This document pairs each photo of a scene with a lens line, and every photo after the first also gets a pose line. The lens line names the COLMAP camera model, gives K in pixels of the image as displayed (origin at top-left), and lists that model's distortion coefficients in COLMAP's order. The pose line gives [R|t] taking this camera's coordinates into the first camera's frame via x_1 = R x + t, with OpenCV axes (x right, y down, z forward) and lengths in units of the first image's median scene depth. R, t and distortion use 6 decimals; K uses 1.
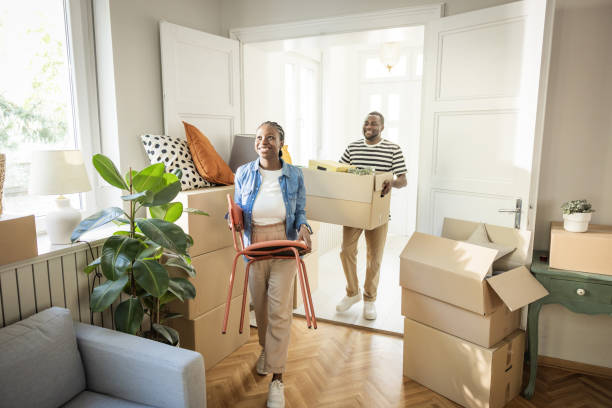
lens RADIAL K [[431.8, 0, 311.7], [0, 431.8, 203.0], [0, 0, 1]] dist [0.000535, -0.001096]
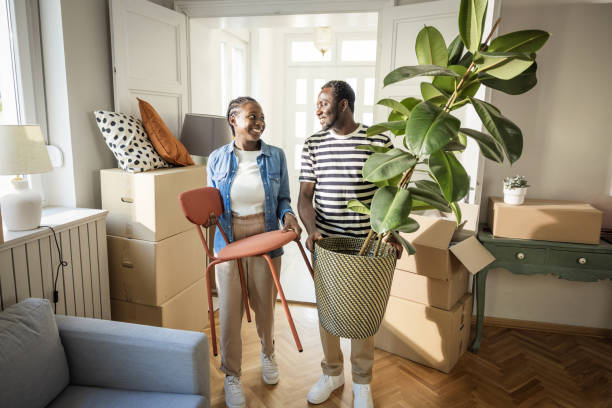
lens RADIAL K [[435.9, 0, 305.2], [0, 435.9, 204.0], [0, 0, 1]] dist [0.001318, -0.000832]
pose [[0.975407, -0.021812, 0.219327, -0.165177], [0.014489, 0.999284, 0.034939, 0.014531], [-0.219933, -0.030902, 0.975026, -0.008387]]
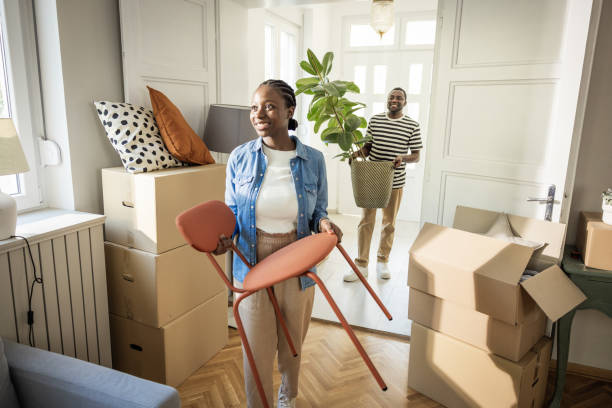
lens RADIAL K [[435.9, 0, 305.2], [0, 435.9, 204.0], [0, 0, 1]] dist [0.001318, -0.000832]
pose [[0.998164, 0.006379, 0.060240, -0.051764], [-0.009681, 0.998456, 0.054689, -0.015106], [-0.059799, -0.055172, 0.996685, 0.157796]]
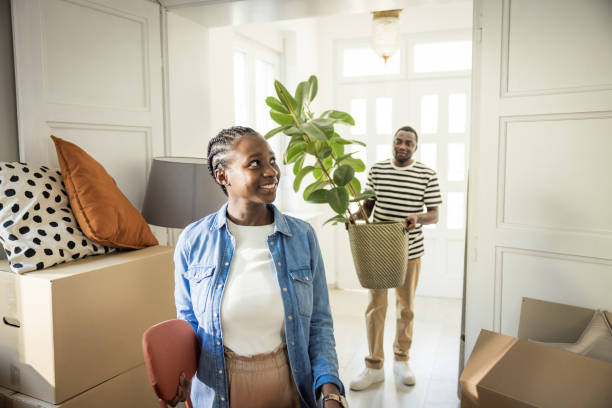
lens RADIAL K [[518.9, 0, 305.4], [0, 518.9, 203.8], [0, 0, 1]] dist [0.001194, 0.001294]
pose [[0.996126, -0.017838, 0.086108, -0.041261], [0.022953, 0.998007, -0.058780, -0.061151], [-0.084888, 0.060529, 0.994550, 0.349006]]
